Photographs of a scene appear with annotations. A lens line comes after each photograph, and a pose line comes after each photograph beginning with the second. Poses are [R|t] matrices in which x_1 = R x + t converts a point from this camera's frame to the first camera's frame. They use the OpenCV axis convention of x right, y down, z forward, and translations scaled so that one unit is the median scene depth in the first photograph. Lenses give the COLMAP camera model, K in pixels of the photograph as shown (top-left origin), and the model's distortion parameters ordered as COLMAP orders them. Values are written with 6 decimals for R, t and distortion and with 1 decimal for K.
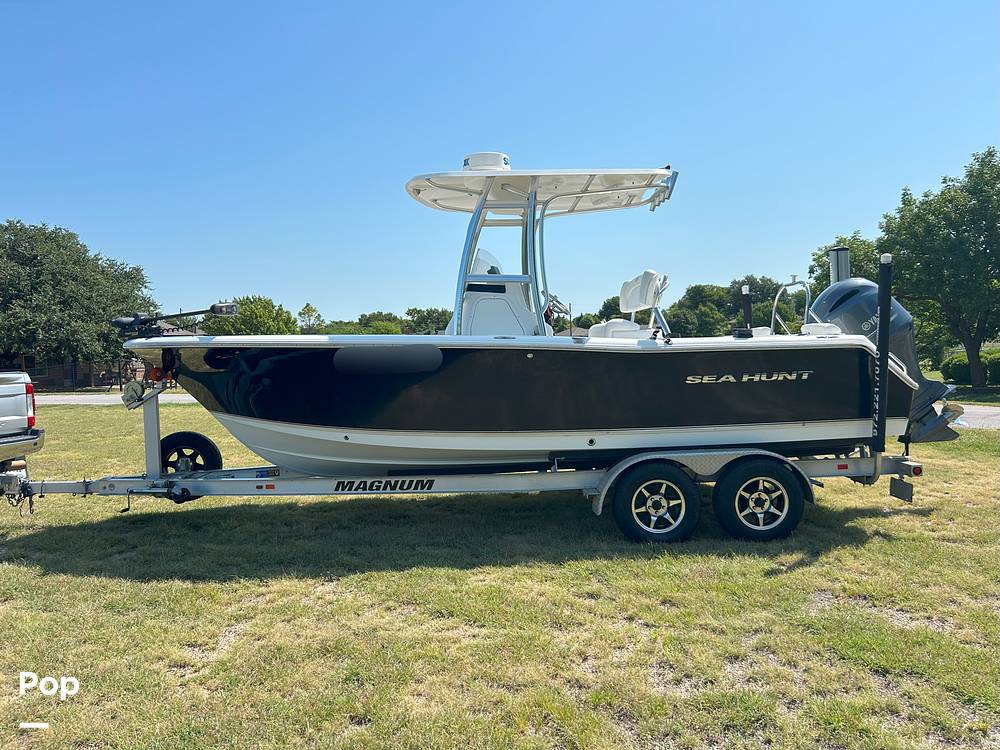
lens RADIAL K [[750.5, 0, 492.8], [0, 750.5, 370.6], [0, 0, 1]] dist [0.060385, -0.063688]
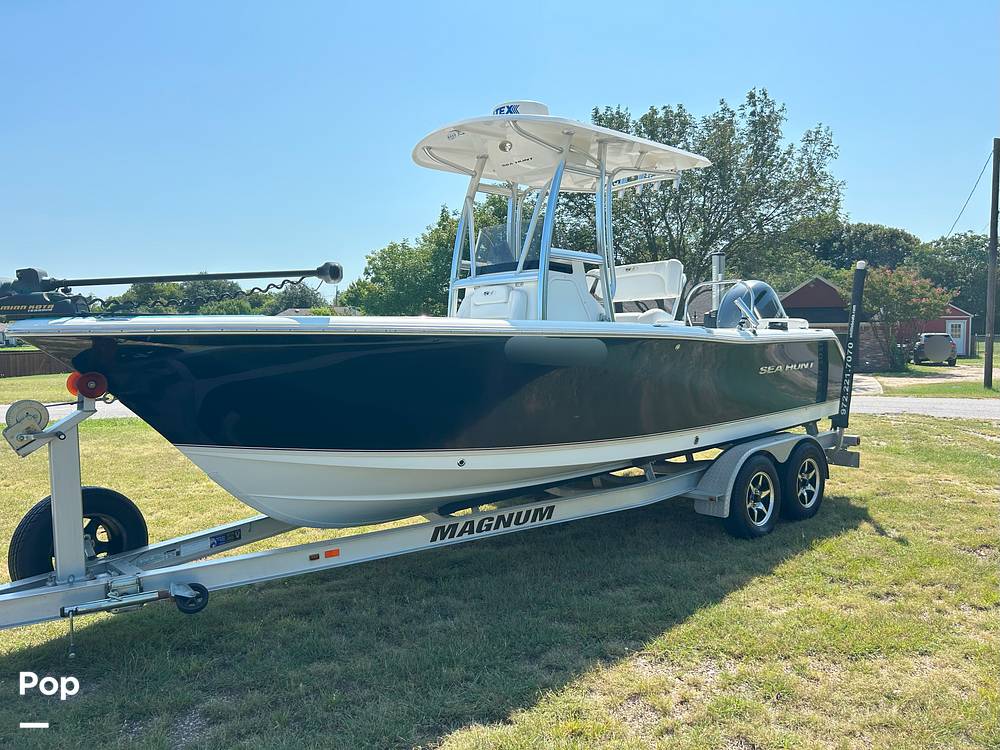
lens RADIAL K [[750.5, 0, 497.3], [0, 750.5, 367.8], [0, 0, 1]] dist [0.060385, -0.063688]
pose [[0.750027, -0.019927, 0.661107, -0.622736], [0.021569, 0.999751, 0.005666, -0.004495], [-0.661056, 0.010010, 0.750270, 0.433514]]
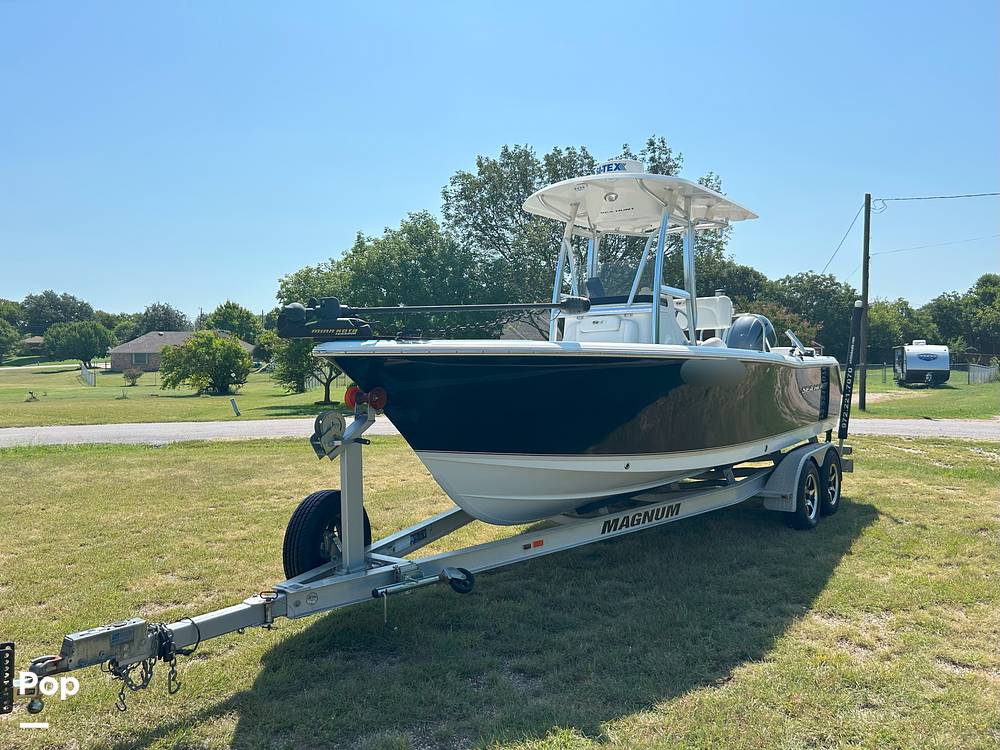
lens RADIAL K [[750.5, 0, 494.4], [0, 750.5, 372.4], [0, 0, 1]] dist [0.060385, -0.063688]
pose [[0.623962, 0.002322, 0.781451, -0.924376], [0.020793, 0.999592, -0.019573, -0.002543], [-0.781178, 0.028461, 0.623659, 0.575160]]
